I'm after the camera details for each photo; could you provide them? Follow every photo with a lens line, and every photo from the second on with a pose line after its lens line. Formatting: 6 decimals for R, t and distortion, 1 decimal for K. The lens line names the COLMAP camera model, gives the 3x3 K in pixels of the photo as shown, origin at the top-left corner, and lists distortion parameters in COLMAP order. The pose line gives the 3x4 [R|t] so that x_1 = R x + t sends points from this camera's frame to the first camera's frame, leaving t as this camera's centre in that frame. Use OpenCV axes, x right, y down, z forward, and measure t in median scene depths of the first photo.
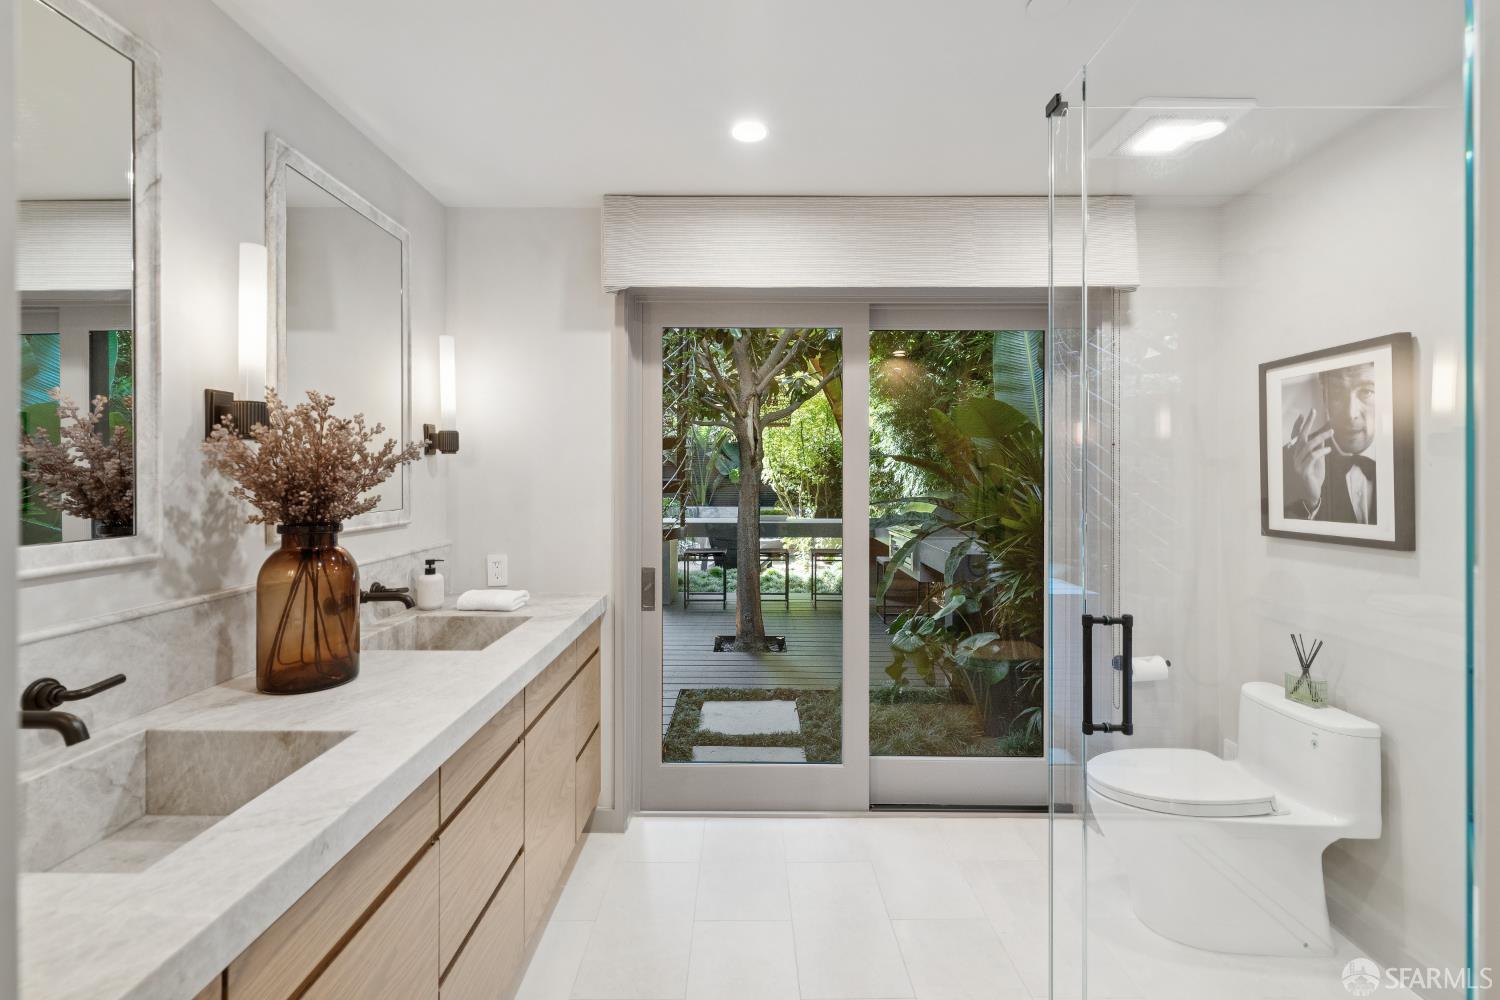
lens RADIAL K [[646.6, 0, 747.2], [0, 646.6, 476.8], [0, 0, 1]] dist [0.000165, 0.000025]
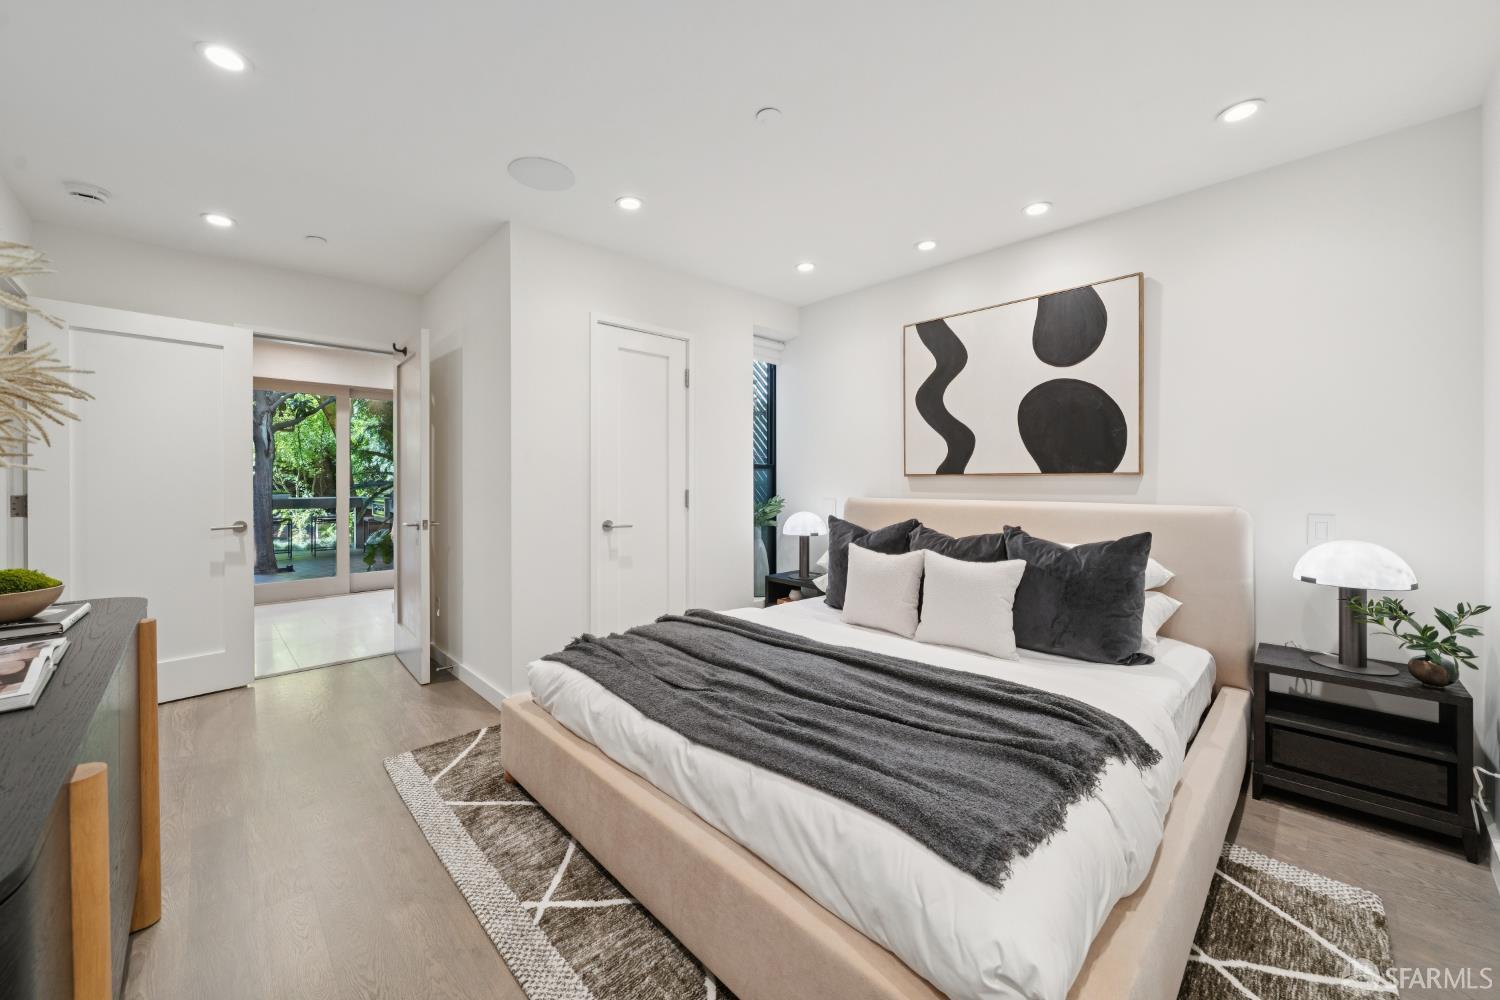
lens RADIAL K [[568.0, 0, 748.1], [0, 568.0, 481.3], [0, 0, 1]] dist [-0.000451, -0.000030]
pose [[0.717288, -0.006702, 0.696745, -0.272933], [0.006324, 0.999975, 0.003109, 0.111161], [-0.696748, 0.002176, 0.717312, -1.900807]]
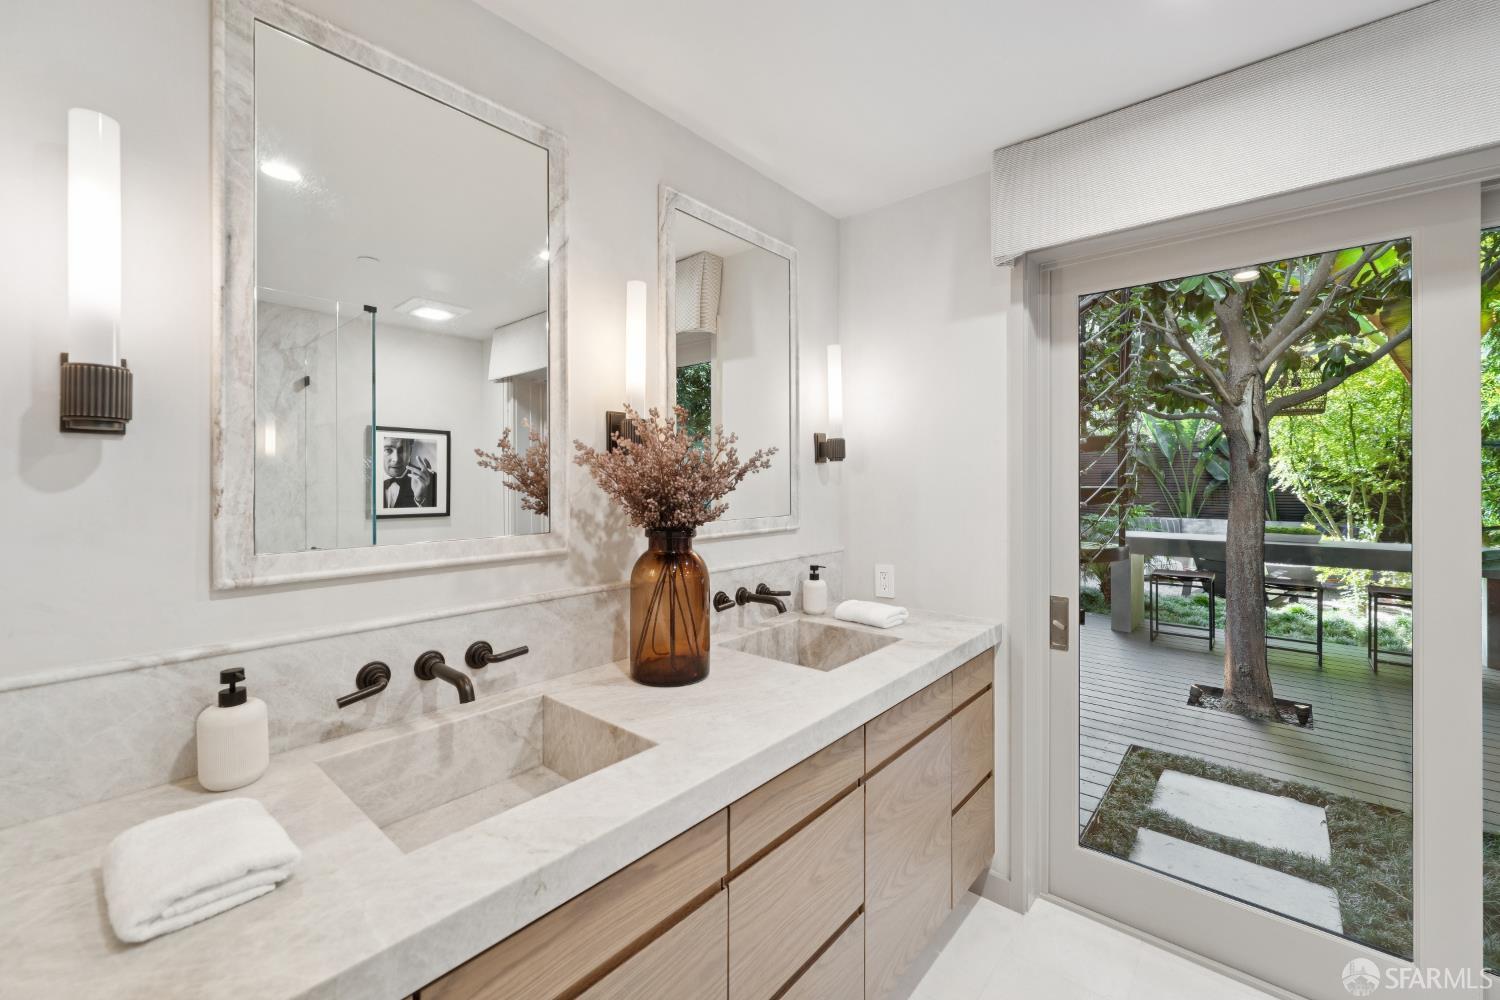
lens RADIAL K [[608.6, 0, 746.8], [0, 608.6, 481.5], [0, 0, 1]] dist [0.001009, 0.000078]
pose [[0.760584, -0.001609, -0.649238, 0.052156], [0.000701, 0.999998, -0.001656, -0.002884], [0.649239, 0.000804, 0.760584, 0.195314]]
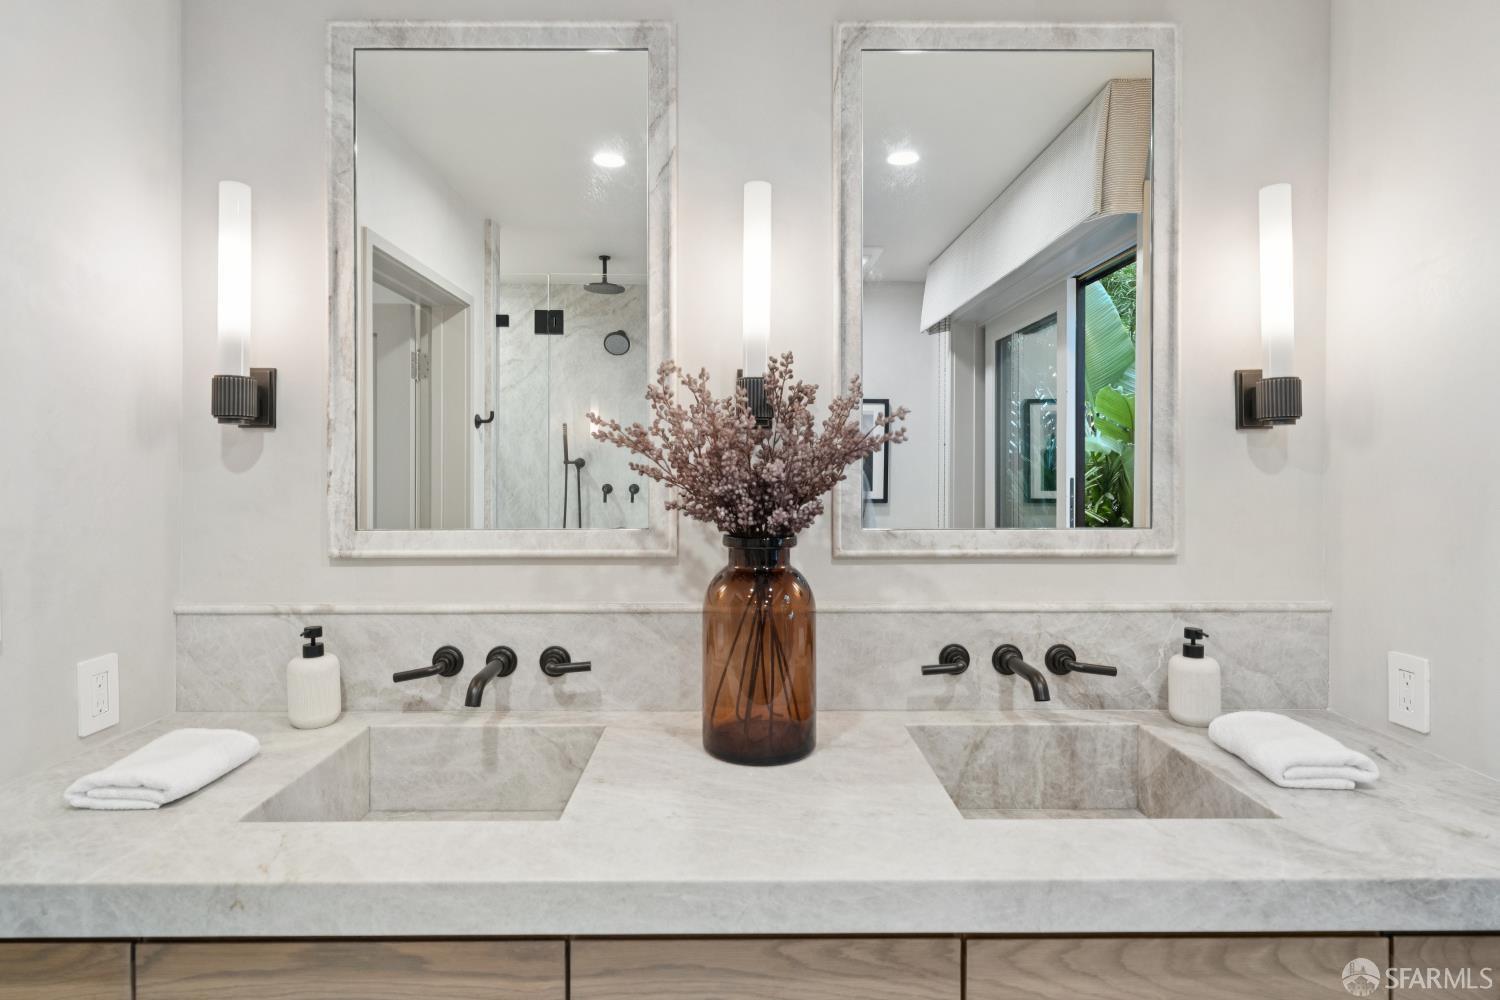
lens RADIAL K [[801.9, 0, 747.8], [0, 801.9, 475.5], [0, 0, 1]] dist [0.004490, 0.000723]
pose [[0.013356, 0.011719, -0.999842, 0.154104], [-0.002047, 0.999930, 0.011693, -0.003469], [0.999909, 0.001891, 0.013379, 0.616133]]
